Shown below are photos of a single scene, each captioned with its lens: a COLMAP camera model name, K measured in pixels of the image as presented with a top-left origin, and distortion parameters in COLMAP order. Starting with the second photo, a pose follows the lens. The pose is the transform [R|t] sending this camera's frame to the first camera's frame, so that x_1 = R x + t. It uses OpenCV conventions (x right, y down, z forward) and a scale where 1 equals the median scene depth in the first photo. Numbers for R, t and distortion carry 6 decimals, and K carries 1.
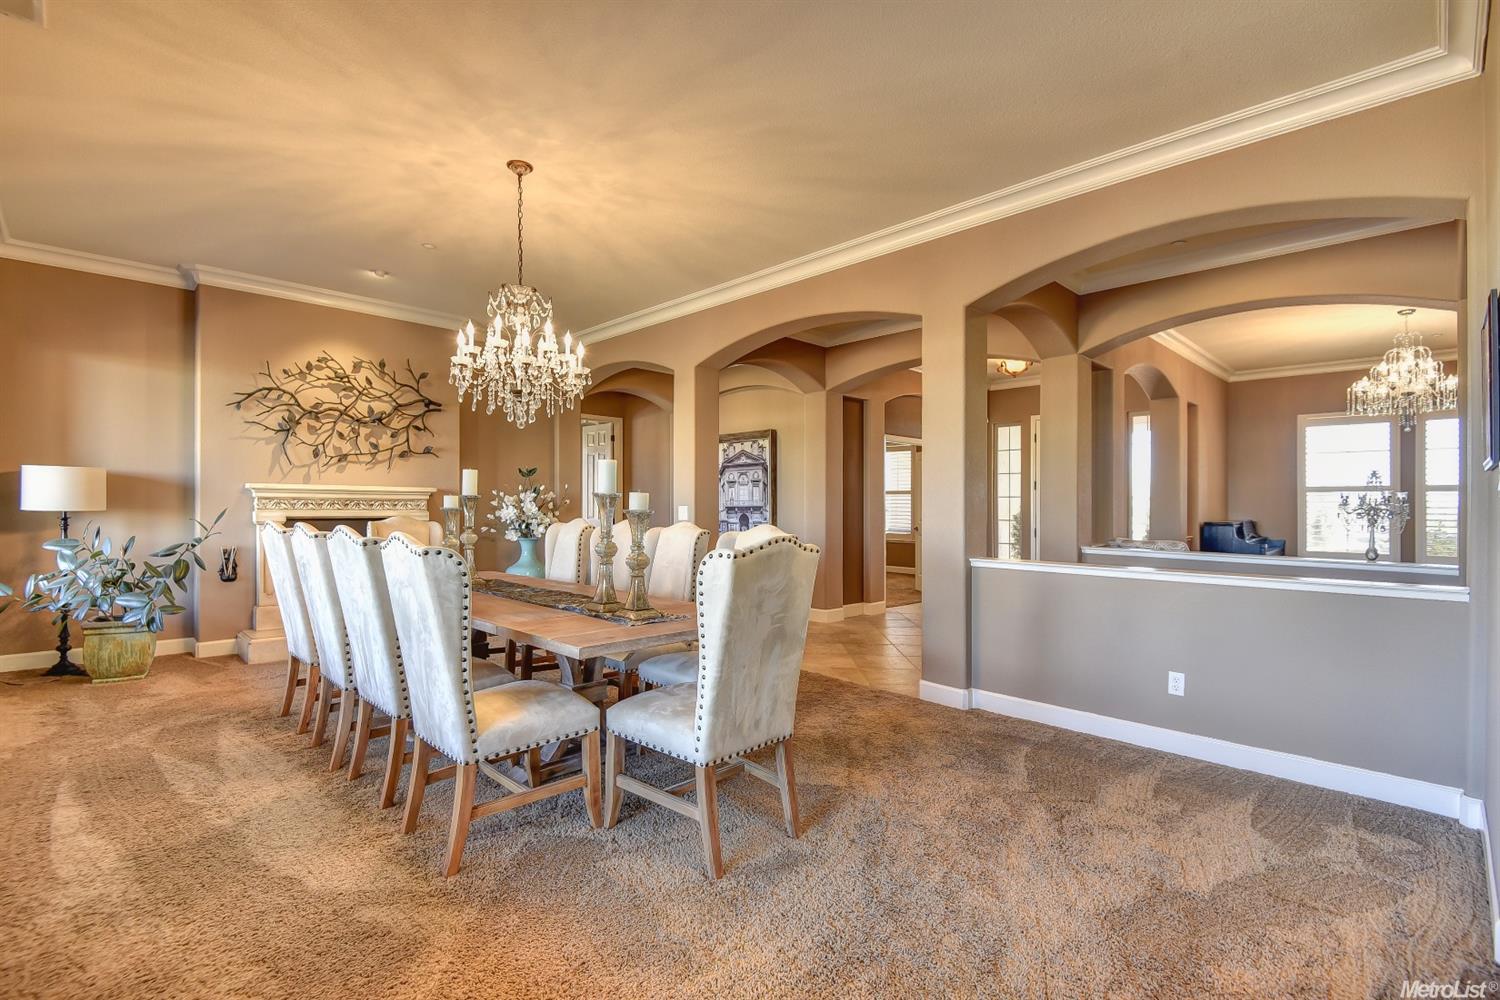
lens RADIAL K [[687.5, 0, 745.1], [0, 687.5, 505.0], [0, 0, 1]] dist [-0.015511, -0.003784]
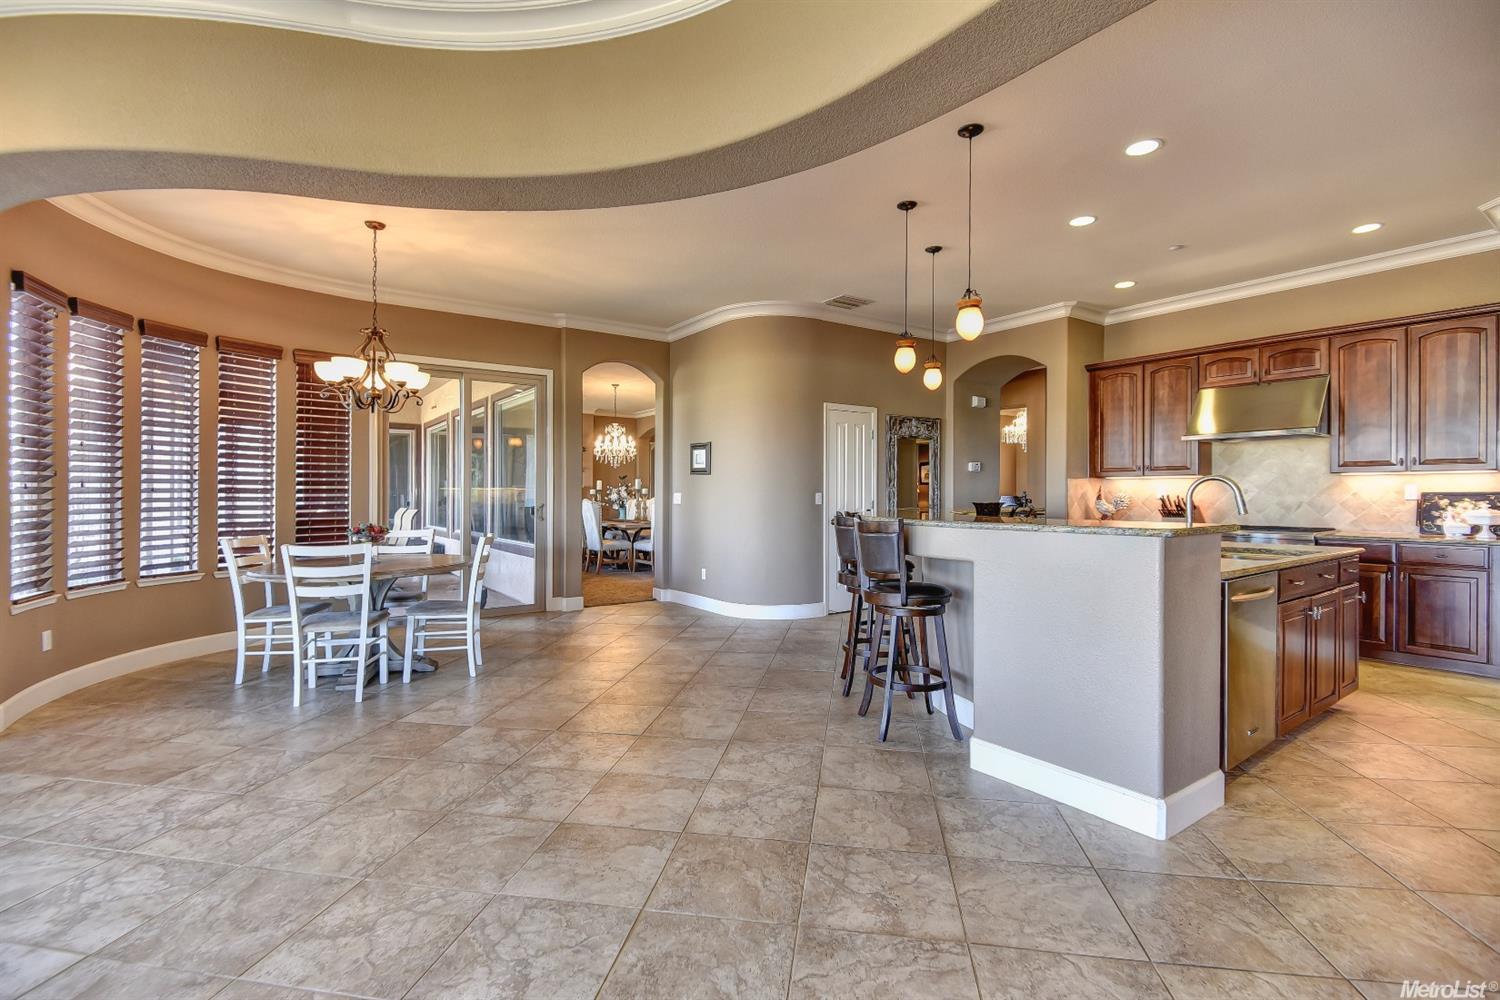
lens RADIAL K [[687.5, 0, 741.2], [0, 687.5, 499.2], [0, 0, 1]] dist [-0.015511, -0.003784]
pose [[0.986761, -0.003888, -0.162137, 0.765639], [0.005413, 0.999945, 0.008969, 0.005122], [0.162093, -0.009728, 0.986727, -2.048200]]
